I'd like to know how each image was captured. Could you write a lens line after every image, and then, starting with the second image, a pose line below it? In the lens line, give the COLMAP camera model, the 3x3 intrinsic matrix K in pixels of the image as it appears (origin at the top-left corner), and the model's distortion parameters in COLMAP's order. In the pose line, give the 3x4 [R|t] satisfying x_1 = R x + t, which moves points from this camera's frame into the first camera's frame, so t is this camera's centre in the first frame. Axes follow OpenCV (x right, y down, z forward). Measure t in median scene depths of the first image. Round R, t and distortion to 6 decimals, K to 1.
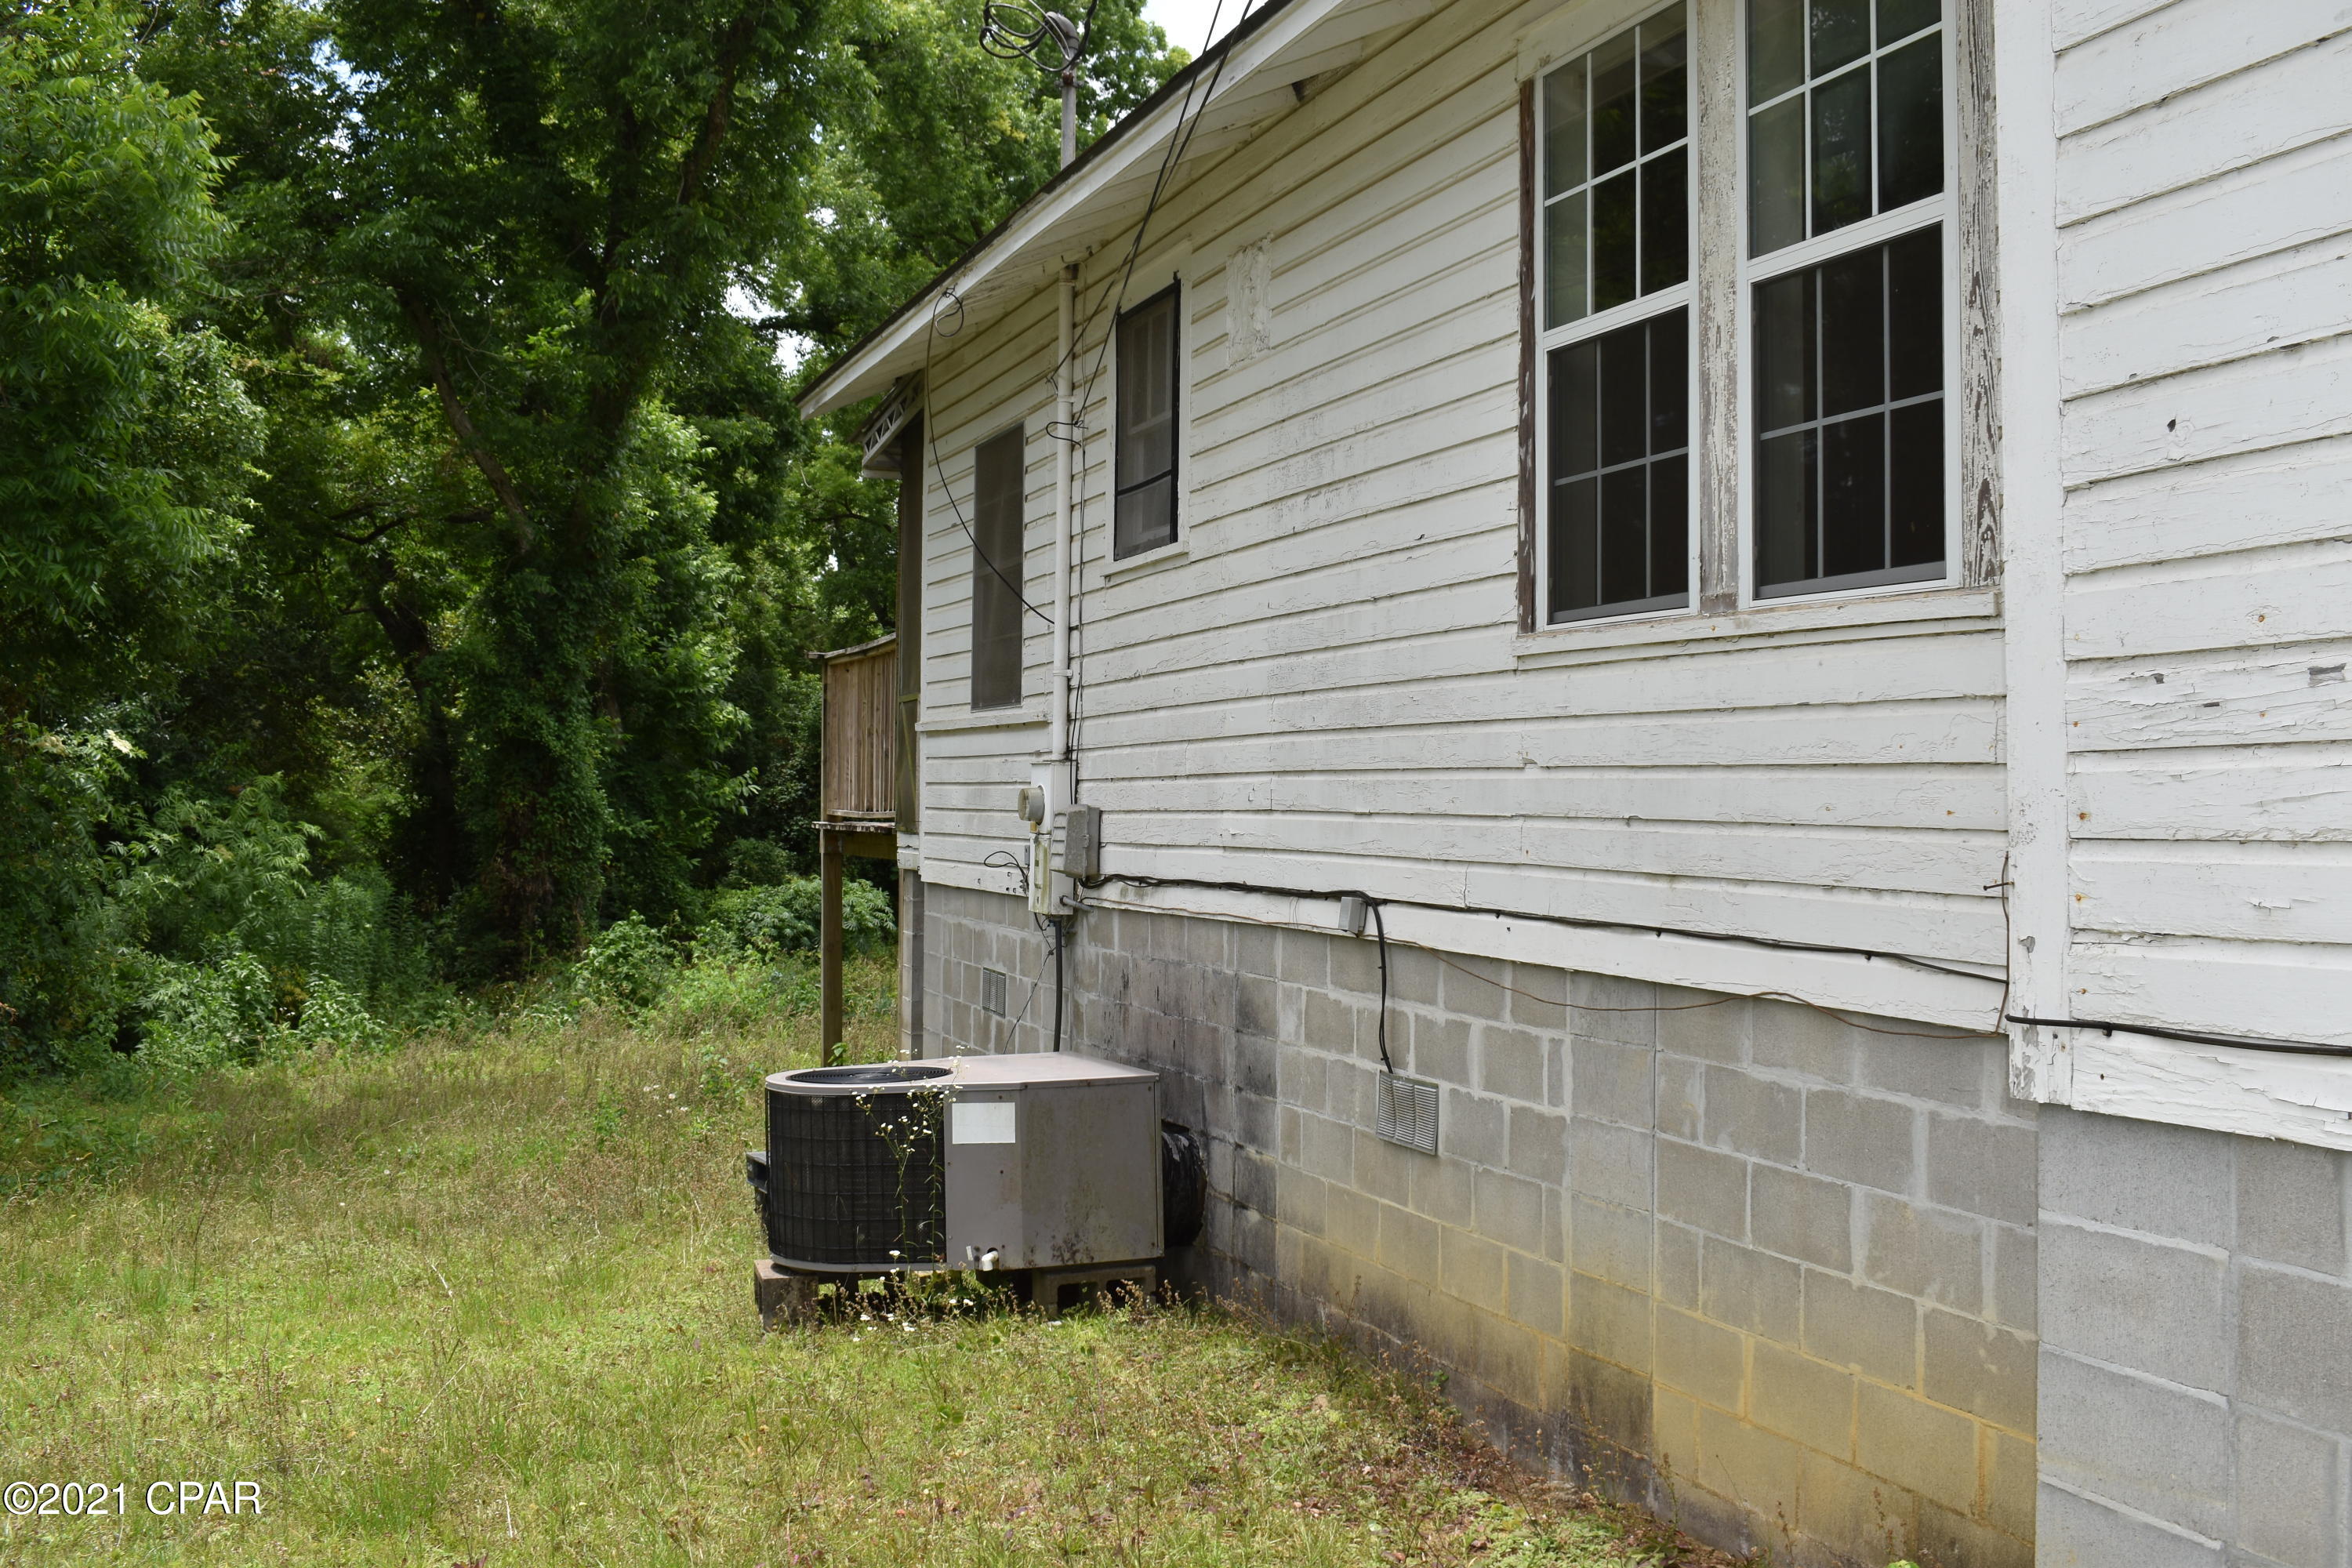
lens RADIAL K [[2394.5, 0, 1191.9], [0, 2394.5, 776.3], [0, 0, 1]] dist [-0.077747, 0.019556]
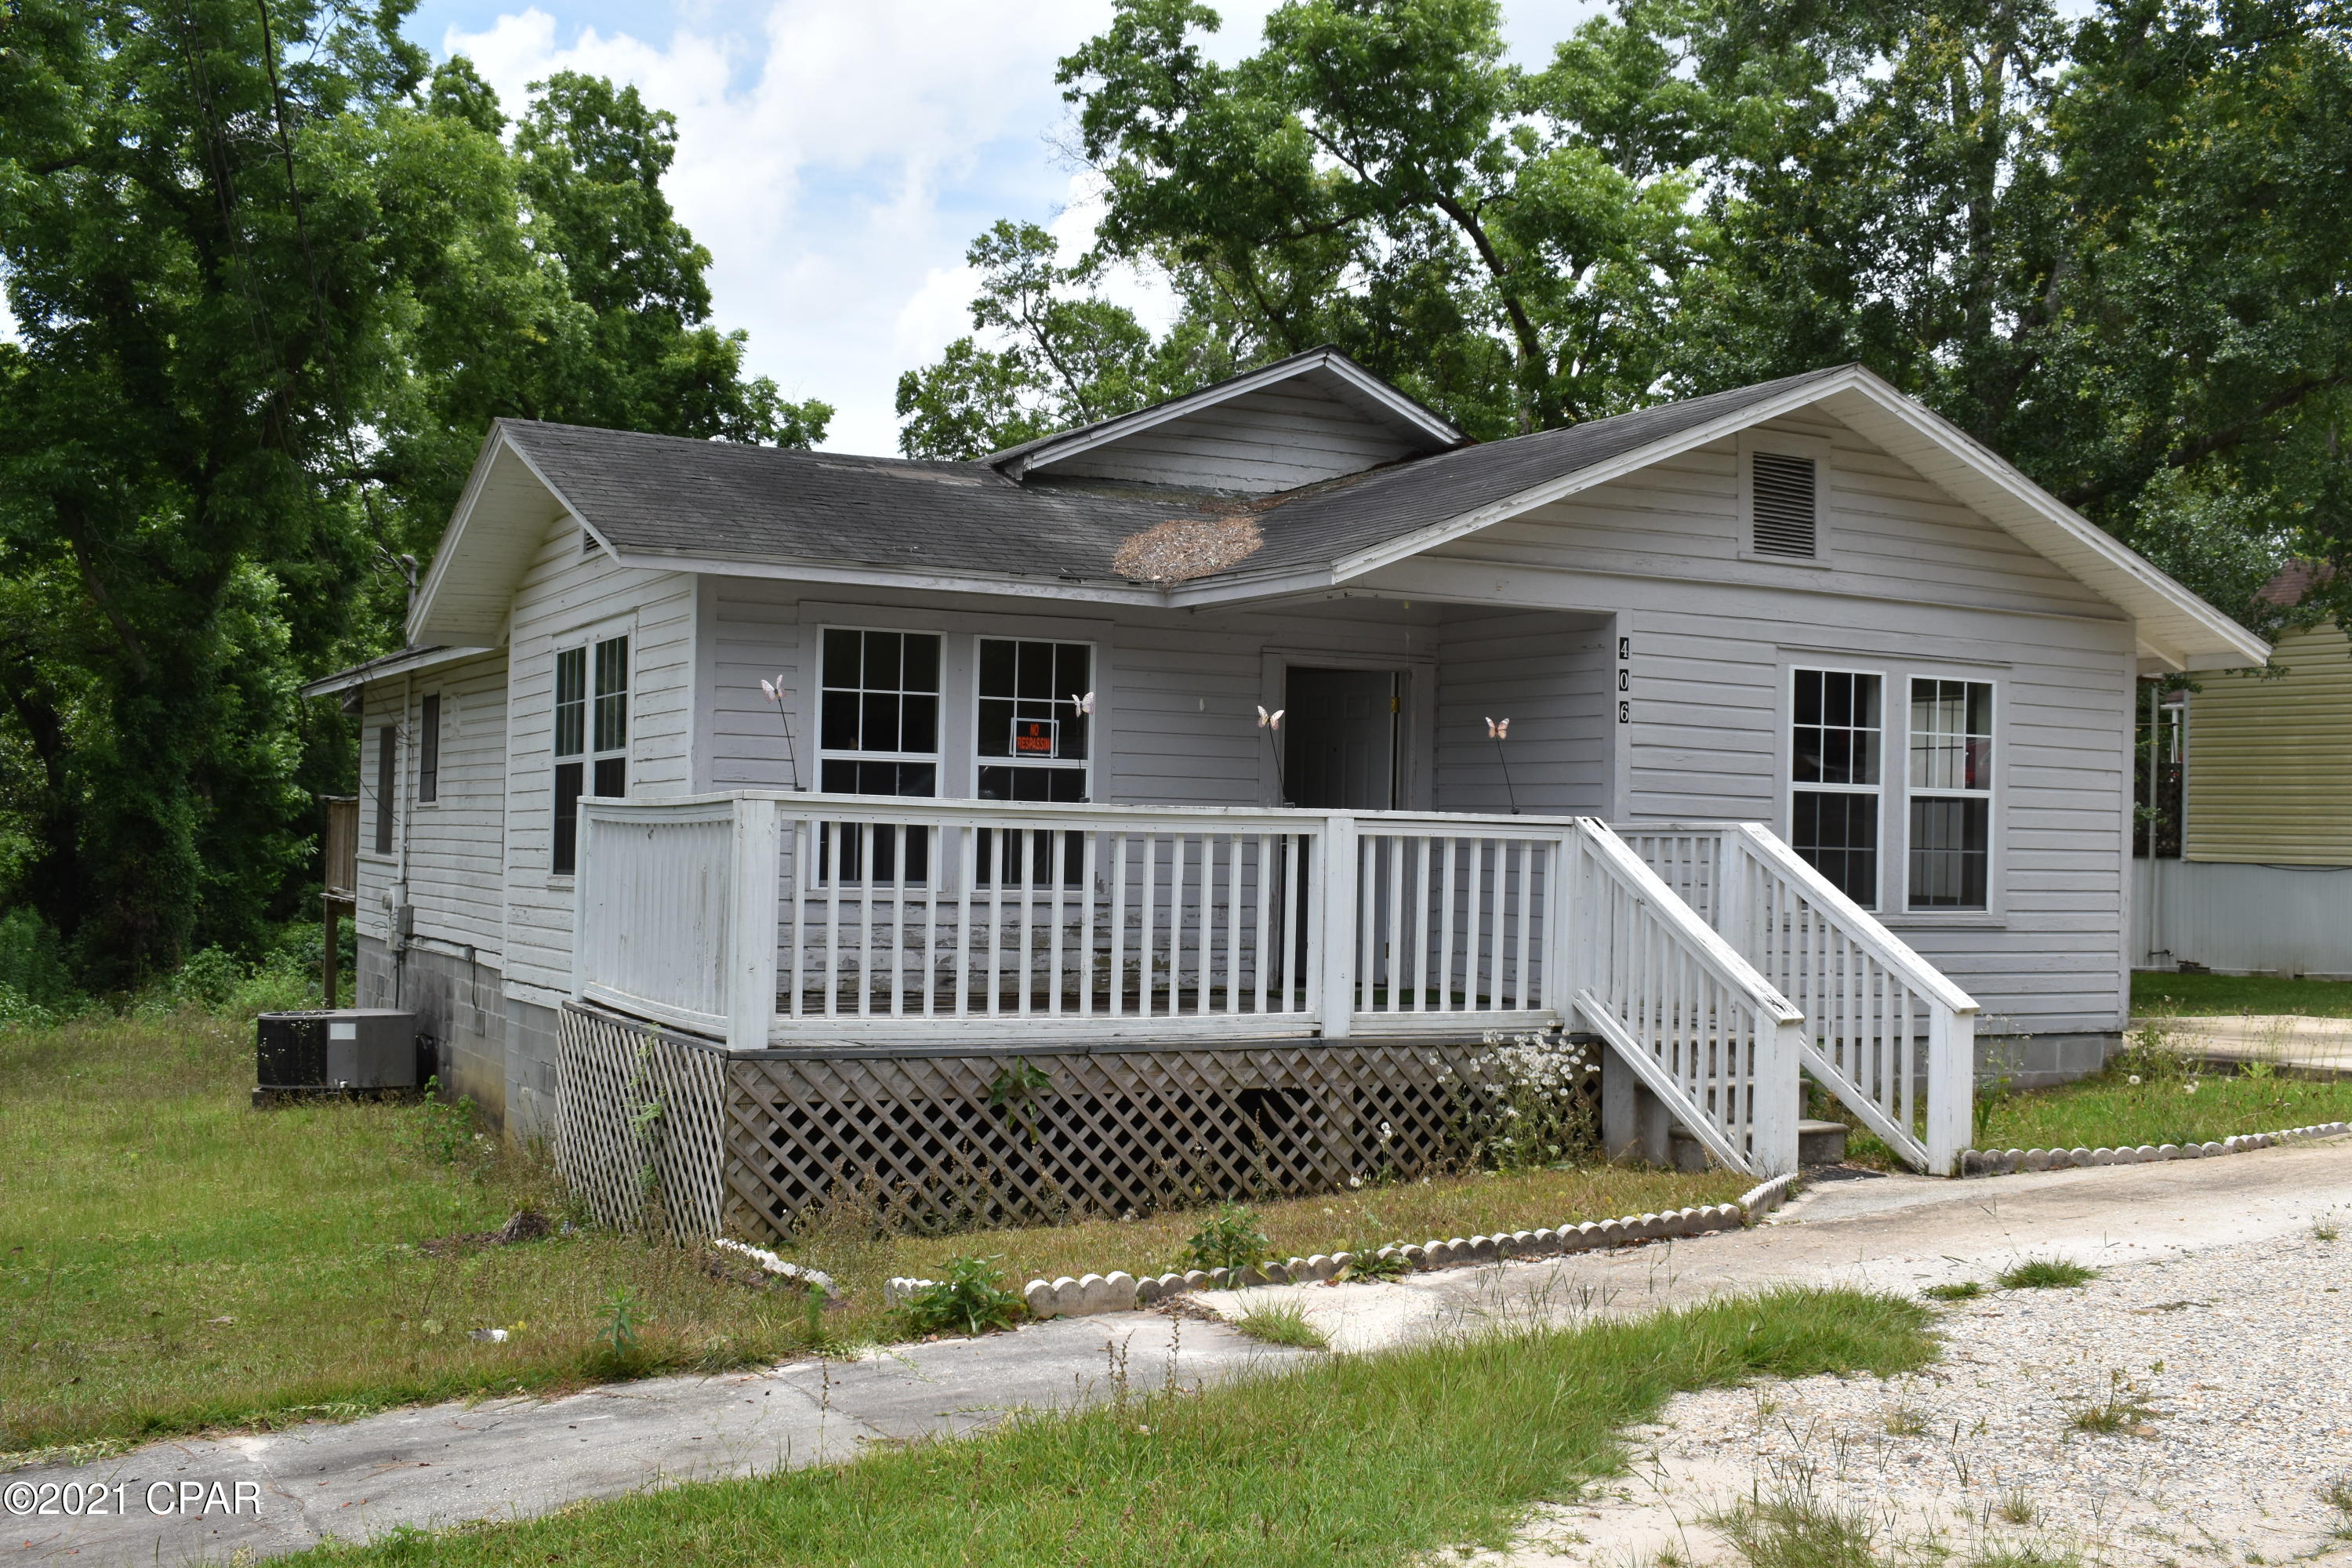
lens RADIAL K [[2394.5, 0, 1191.9], [0, 2394.5, 776.3], [0, 0, 1]] dist [-0.077747, 0.019556]
pose [[0.987795, 0.020896, 0.154351, 0.148957], [-0.018855, 0.999715, -0.014676, -0.039442], [-0.154614, 0.011586, 0.987907, -0.597727]]
